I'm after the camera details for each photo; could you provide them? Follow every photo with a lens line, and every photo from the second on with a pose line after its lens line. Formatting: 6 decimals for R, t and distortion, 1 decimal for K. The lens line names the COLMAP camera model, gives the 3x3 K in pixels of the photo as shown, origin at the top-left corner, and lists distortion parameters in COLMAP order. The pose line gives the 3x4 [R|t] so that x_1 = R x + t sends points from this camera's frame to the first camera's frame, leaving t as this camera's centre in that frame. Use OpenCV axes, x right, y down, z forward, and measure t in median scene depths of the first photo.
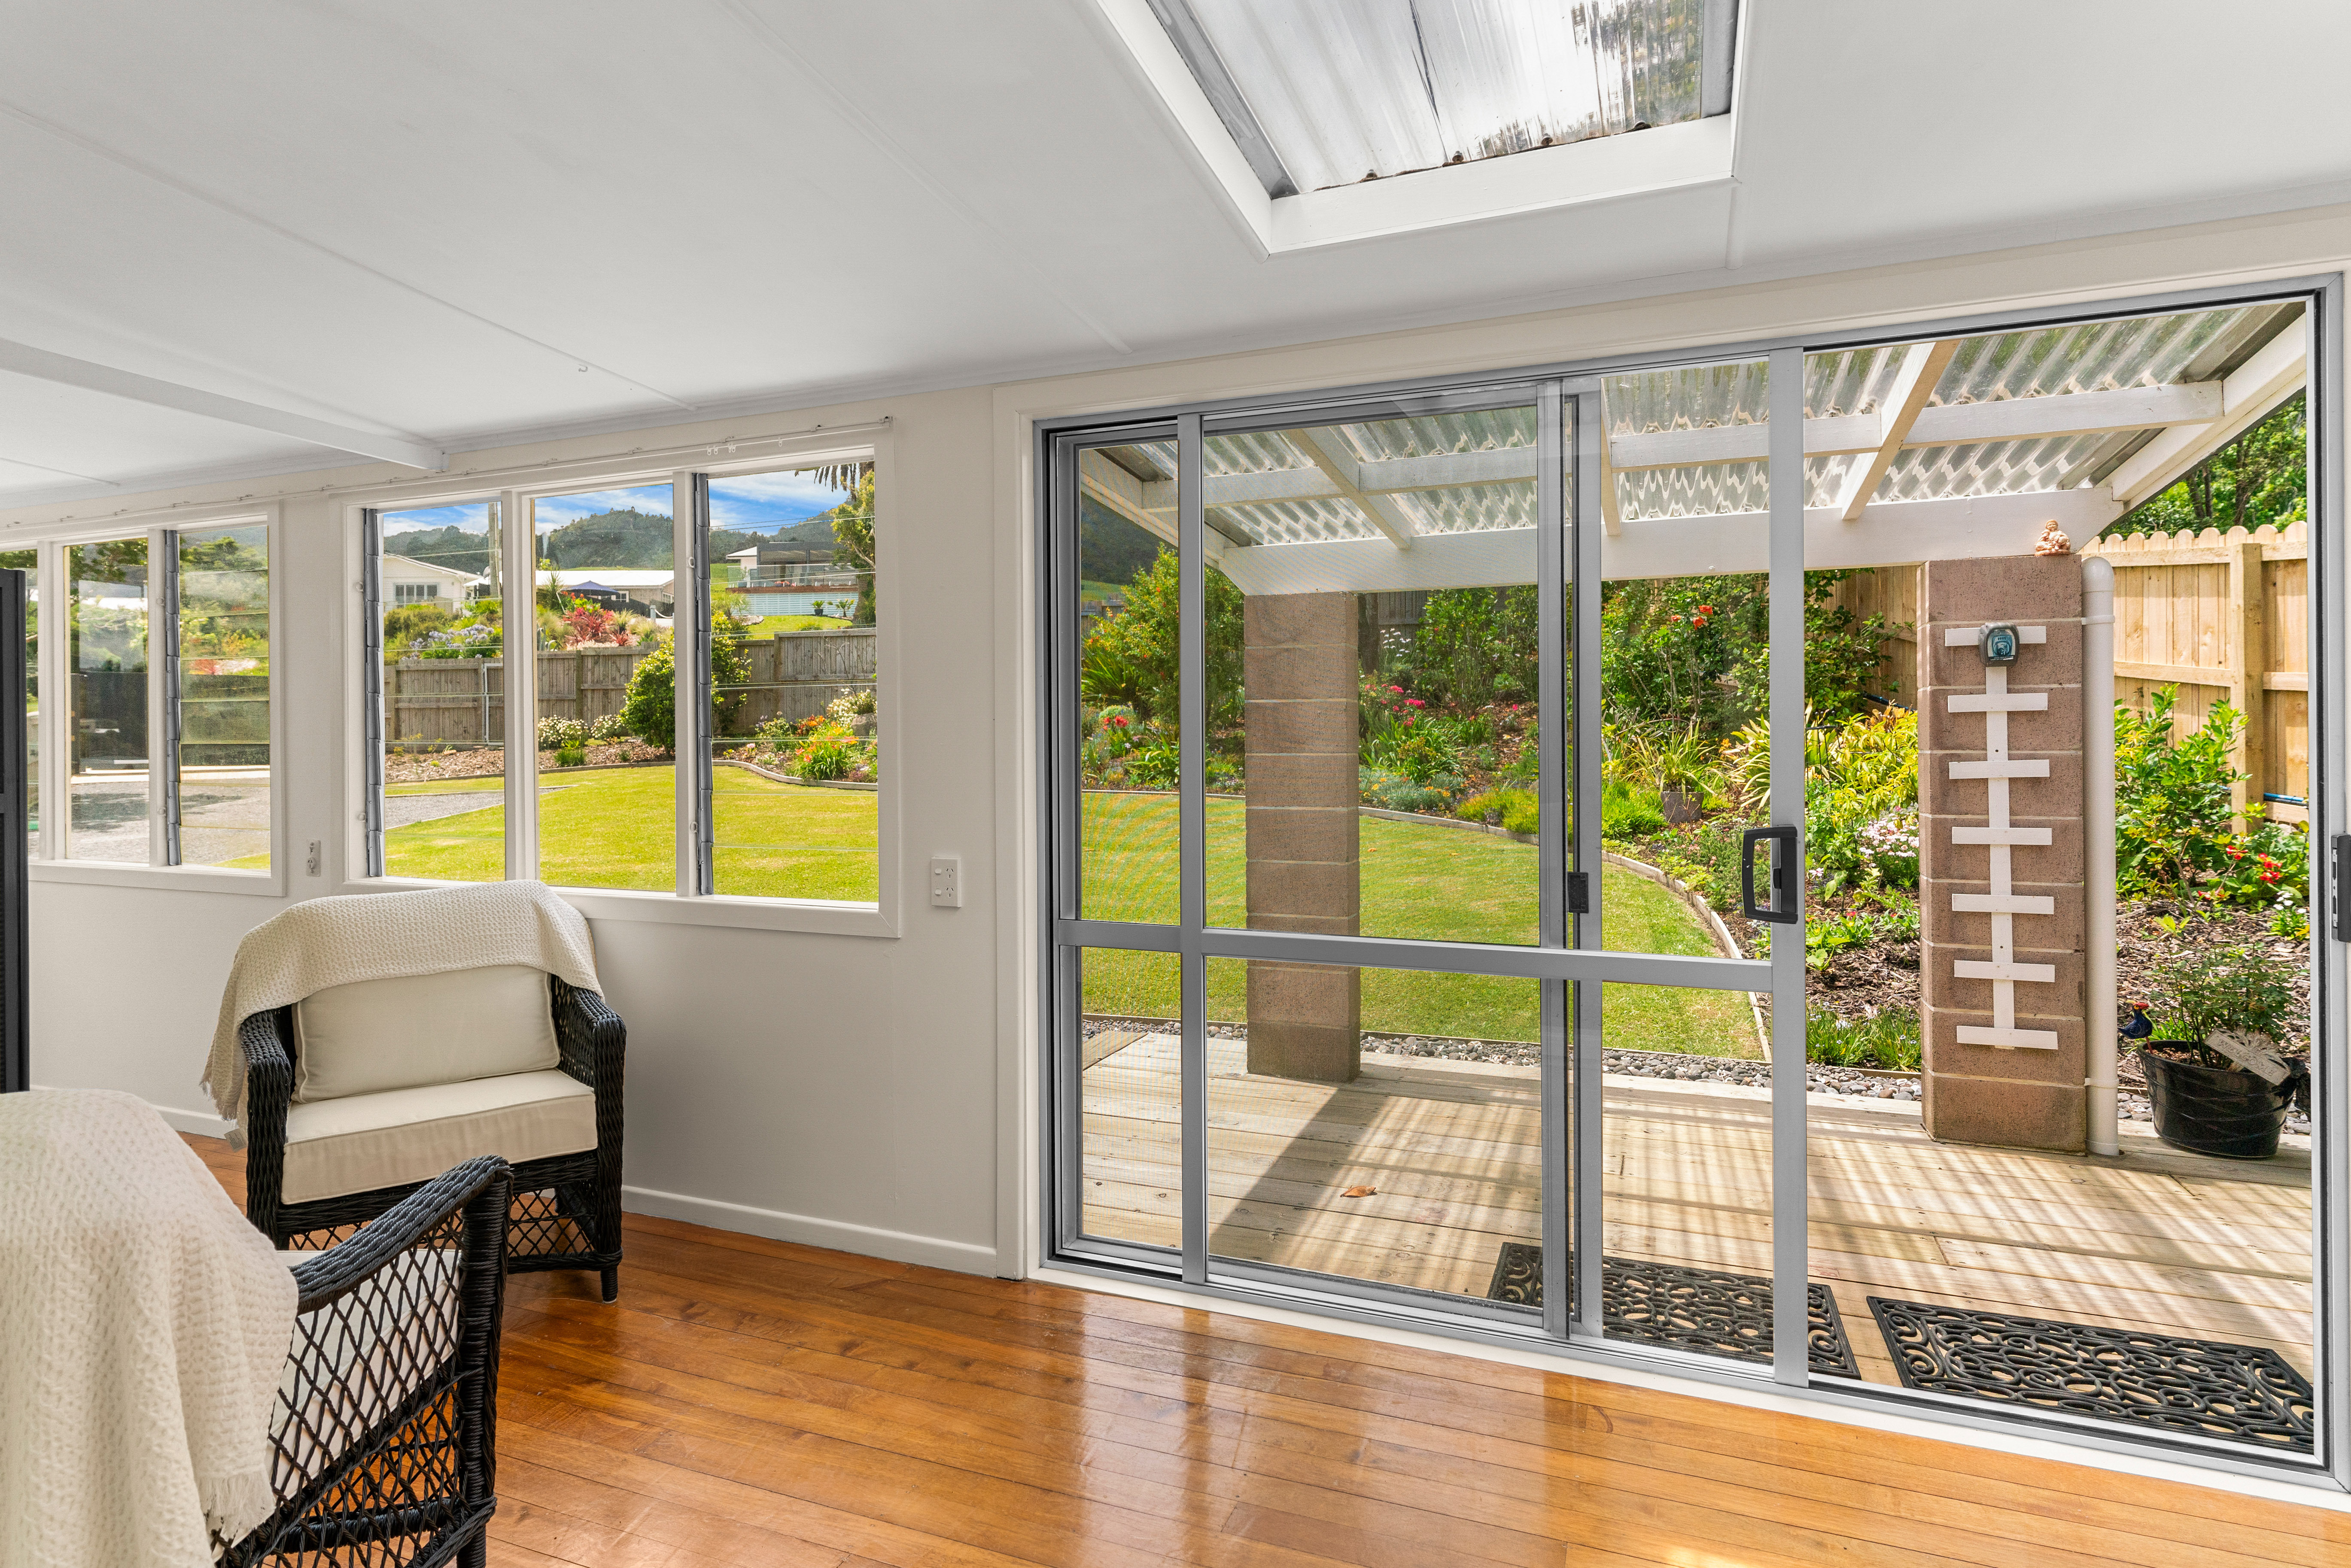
lens RADIAL K [[1237.6, 0, 1170.4], [0, 1237.6, 747.9], [0, 0, 1]] dist [0.002550, 0.000042]
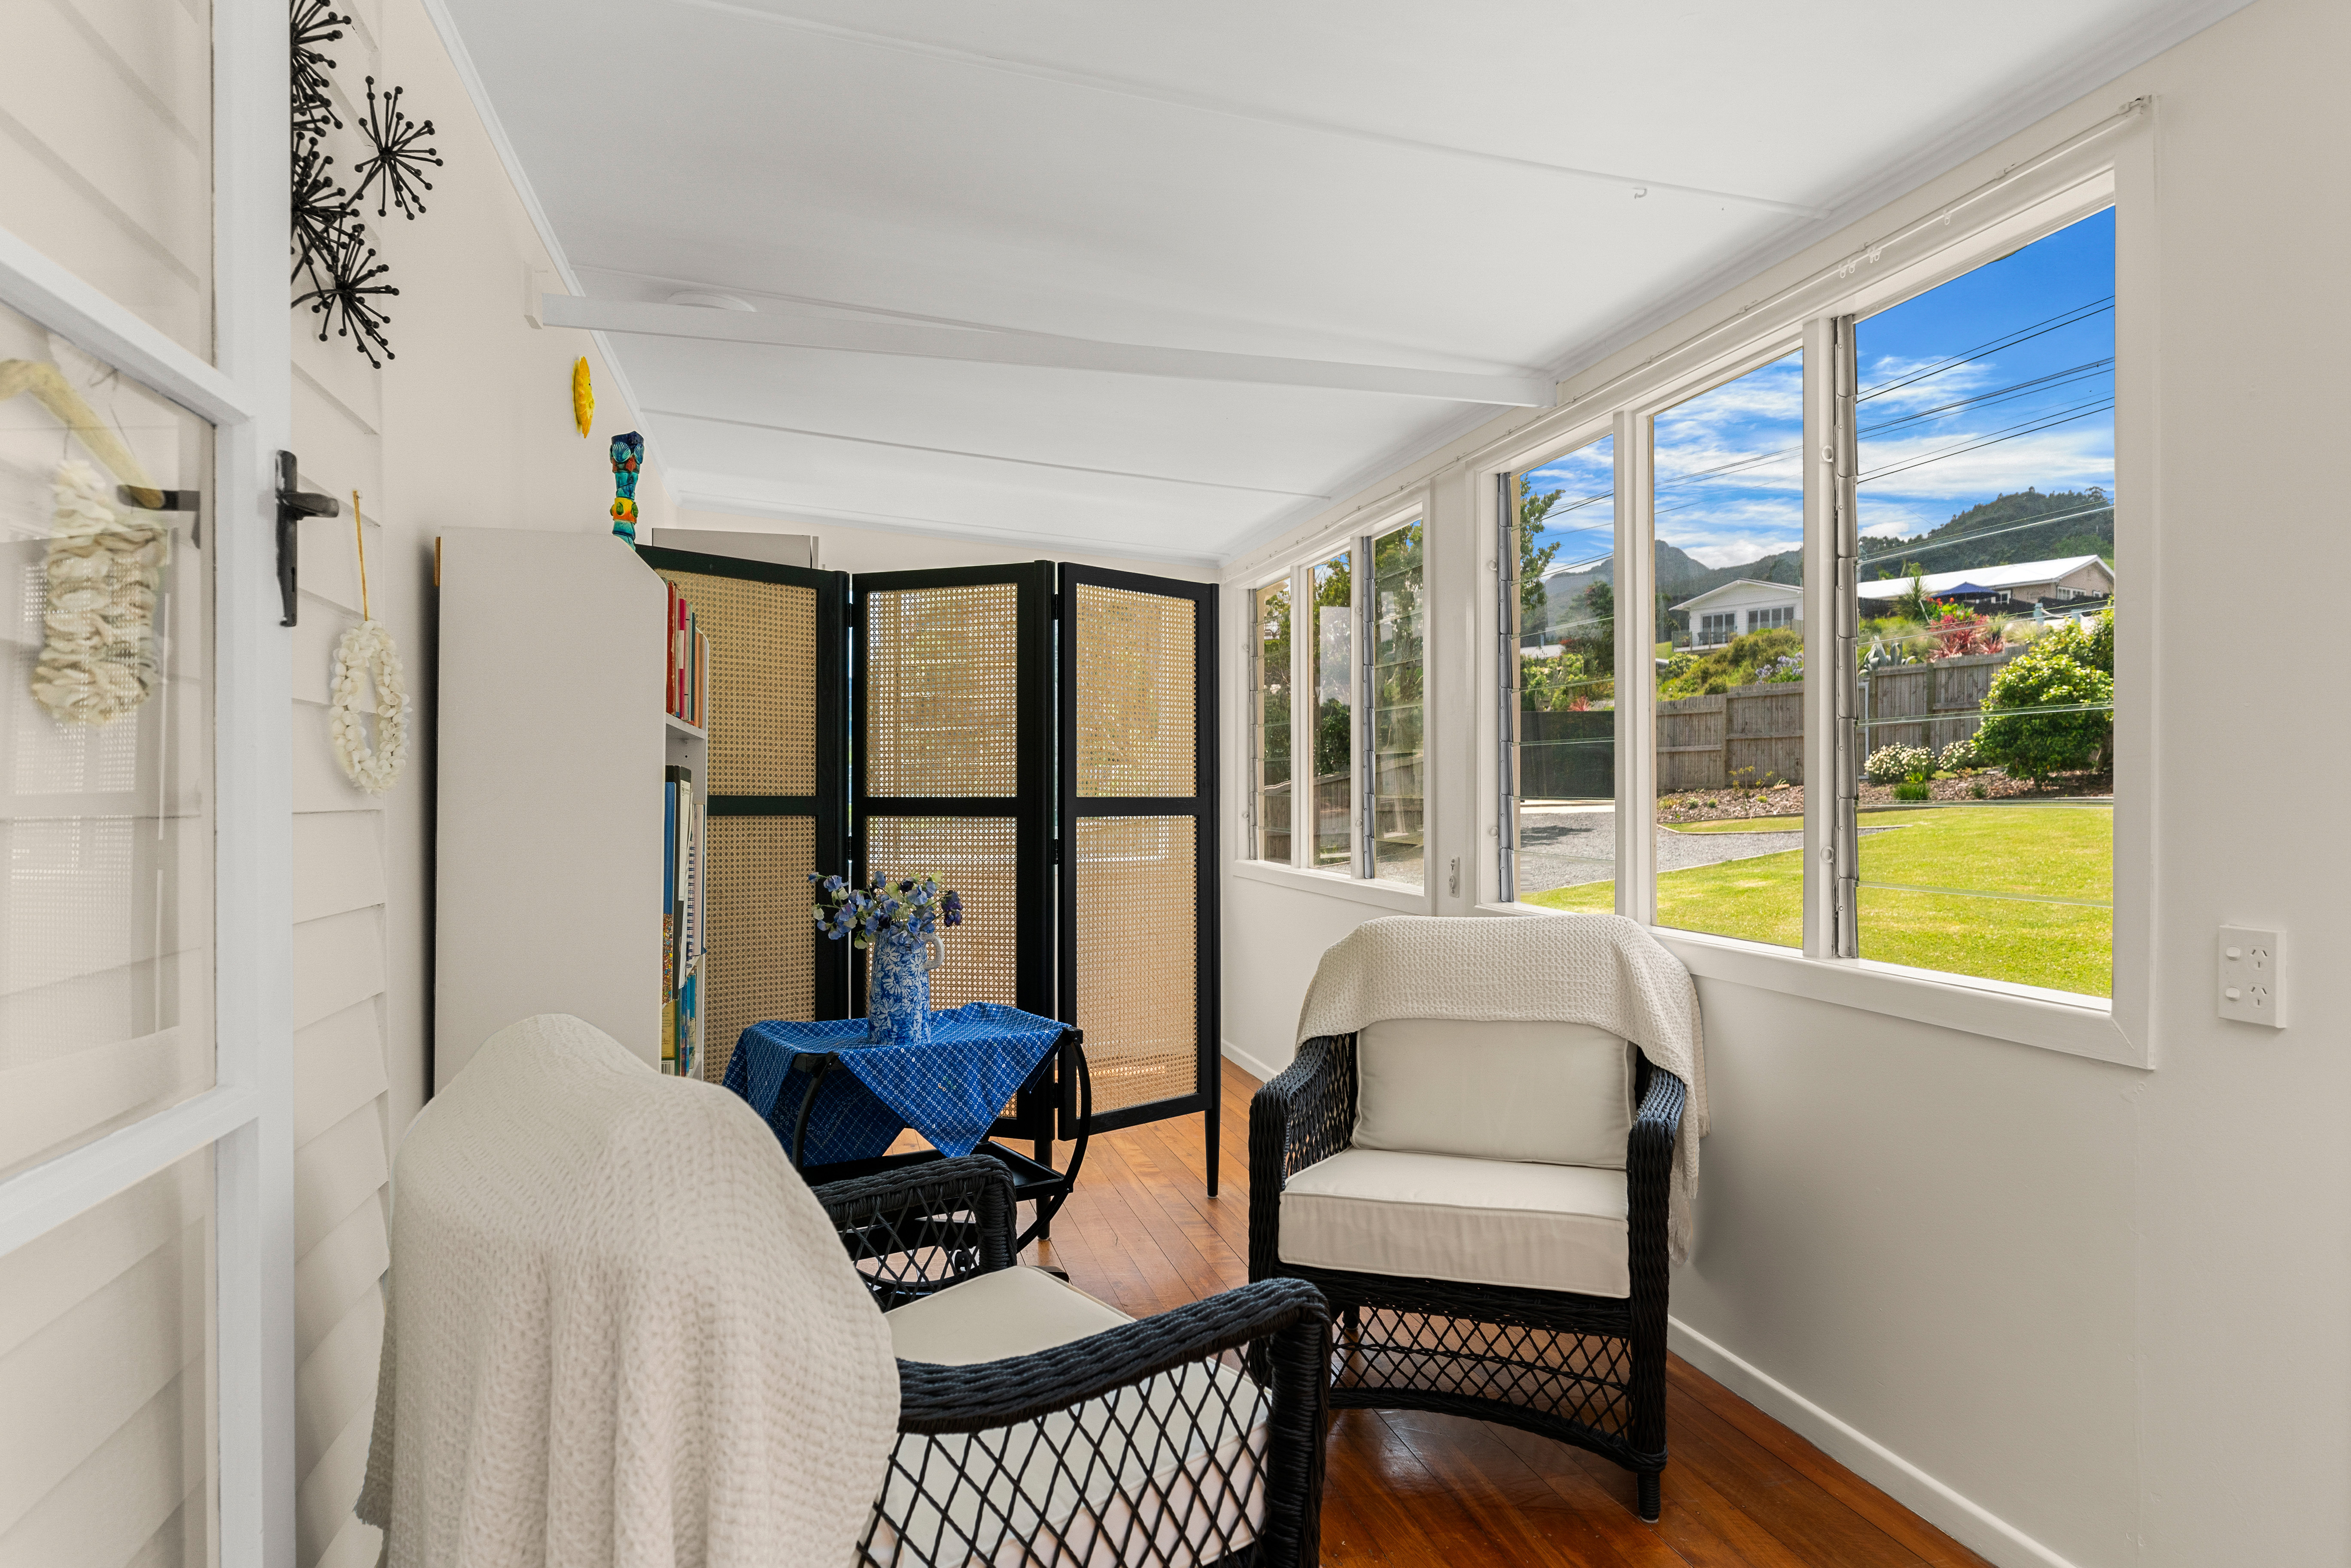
lens RADIAL K [[1430.3, 0, 1183.5], [0, 1430.3, 820.7], [0, 0, 1]] dist [-0.004665, -0.002589]
pose [[0.583454, 0.019654, -0.811908, 0.031483], [-0.001555, 0.999732, 0.023084, 0.025356], [0.812145, -0.012206, 0.583328, 0.241634]]
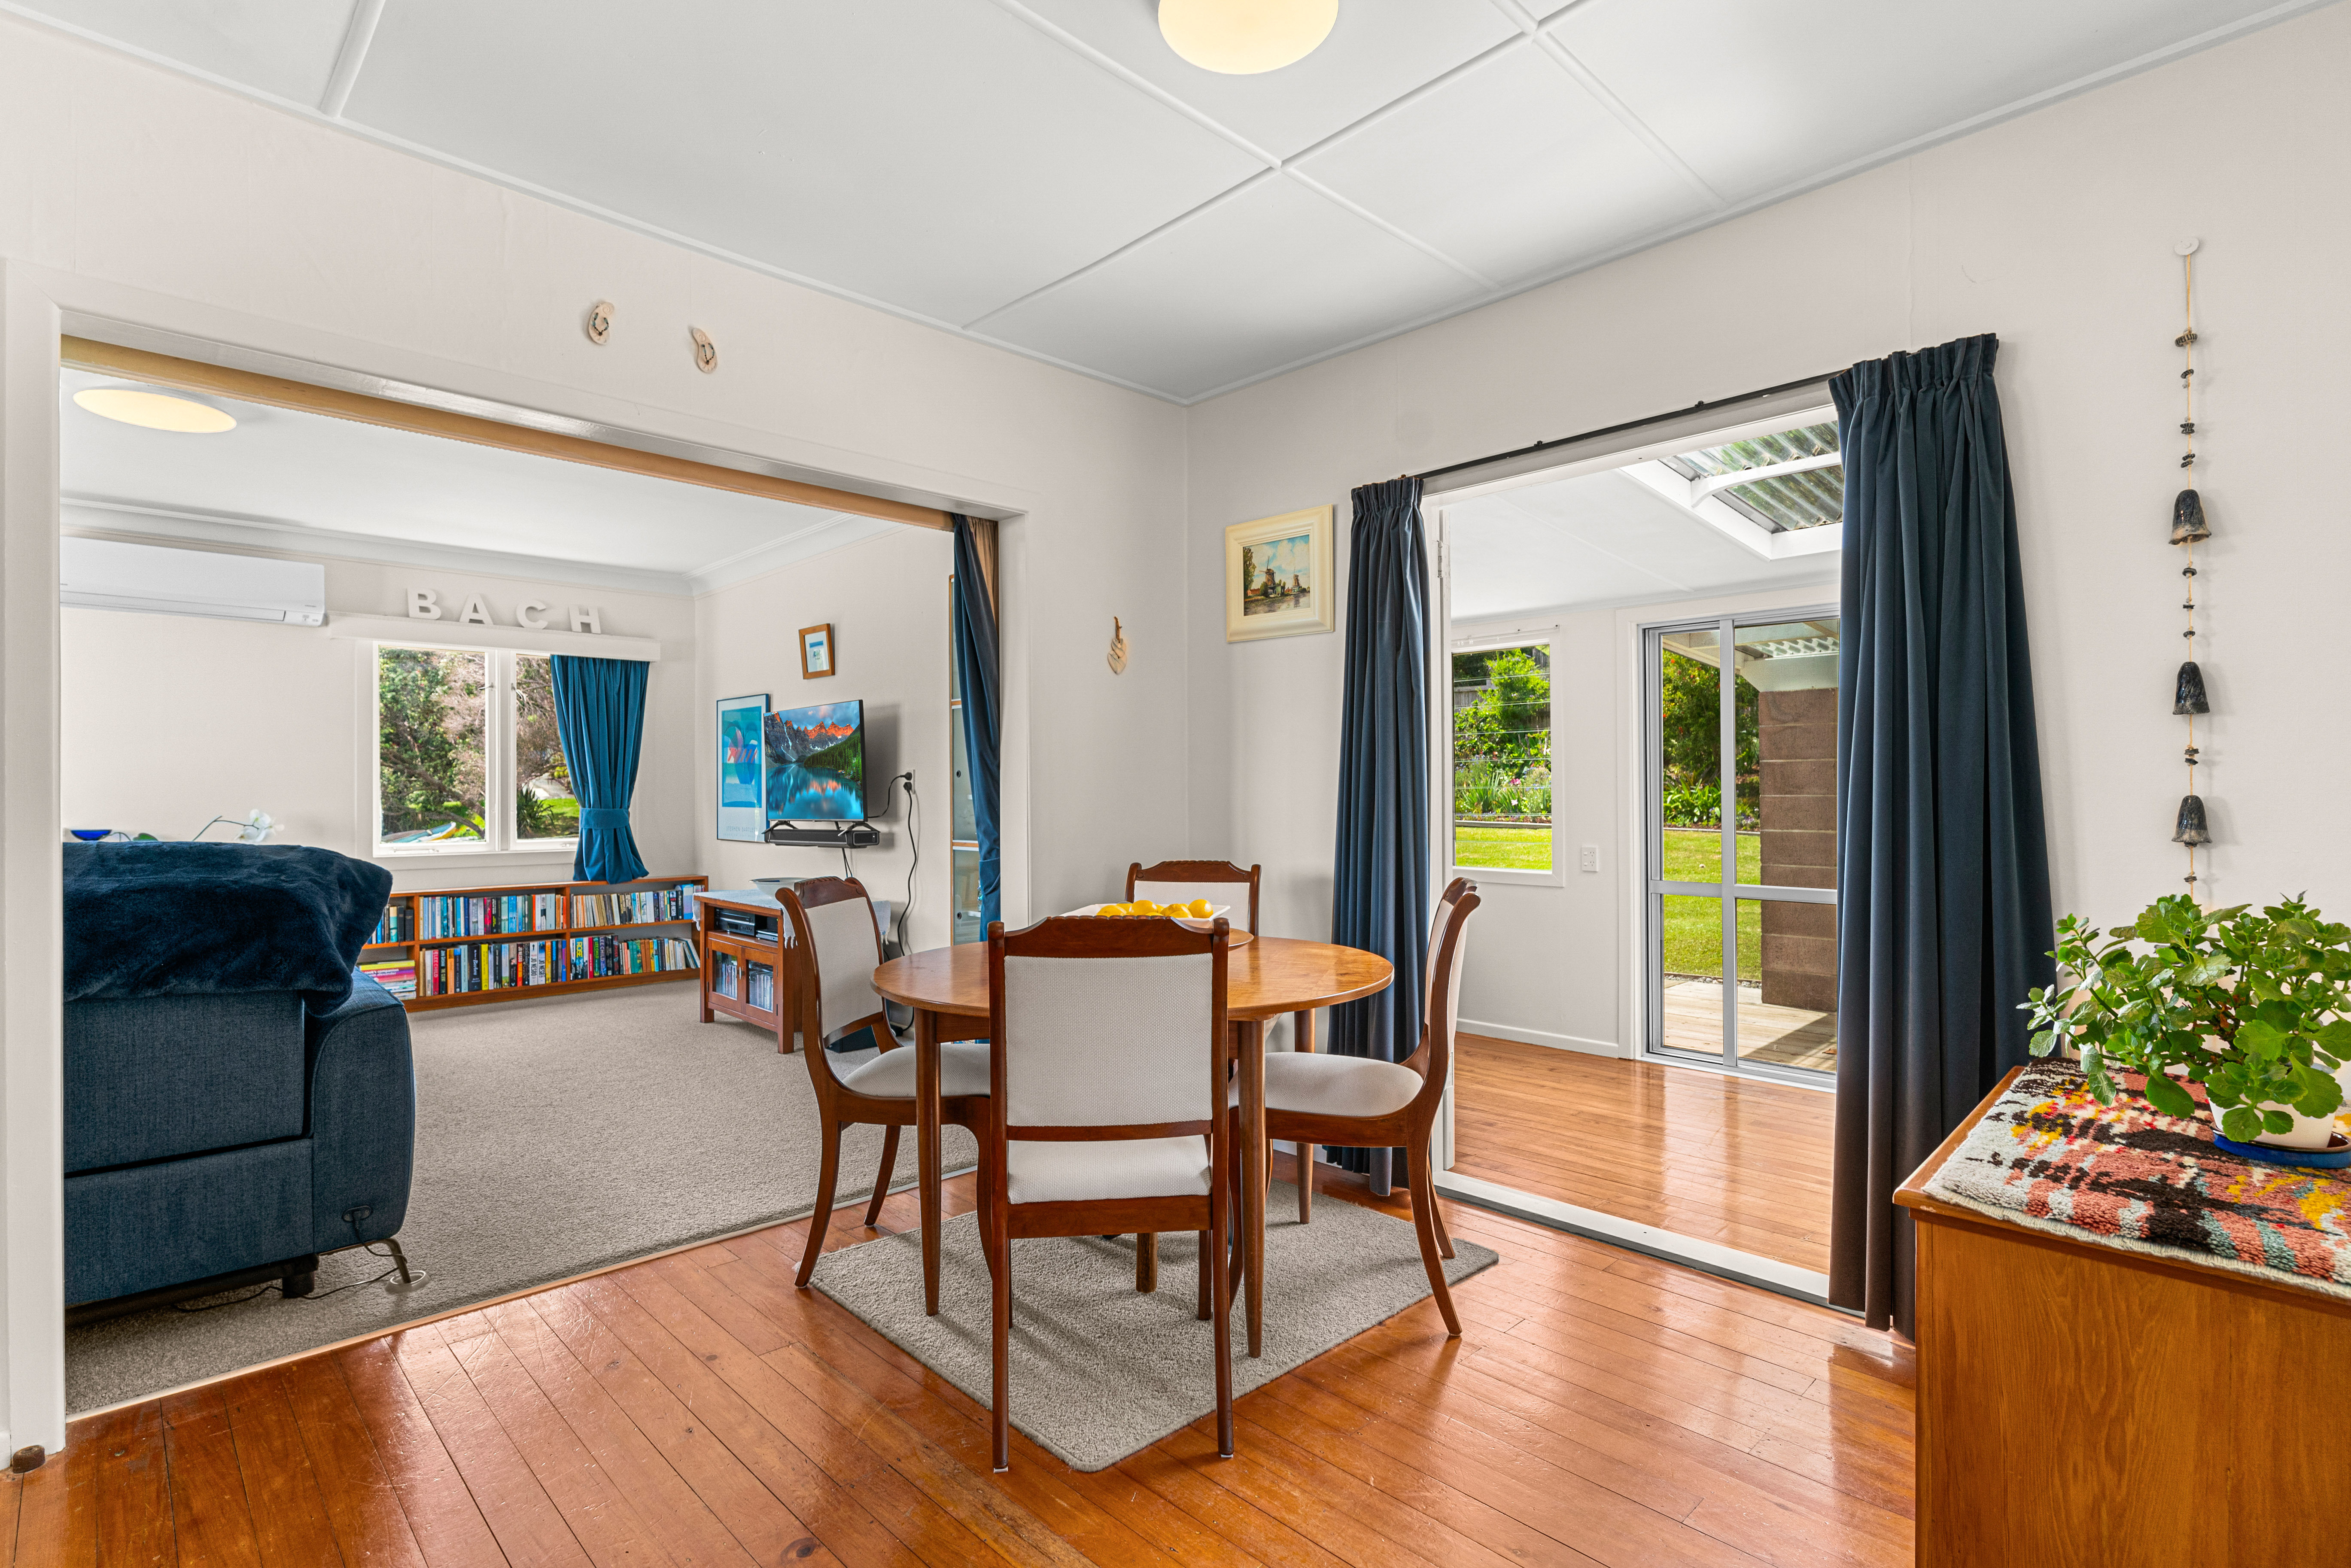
lens RADIAL K [[1137.6, 0, 1152.2], [0, 1137.6, 797.2], [0, 0, 1]] dist [-0.002421, 0.000312]
pose [[0.908508, -0.000967, -0.417867, -0.045294], [0.001979, 0.999996, 0.001989, 0.002964], [0.417863, -0.002634, 0.908506, -0.783206]]
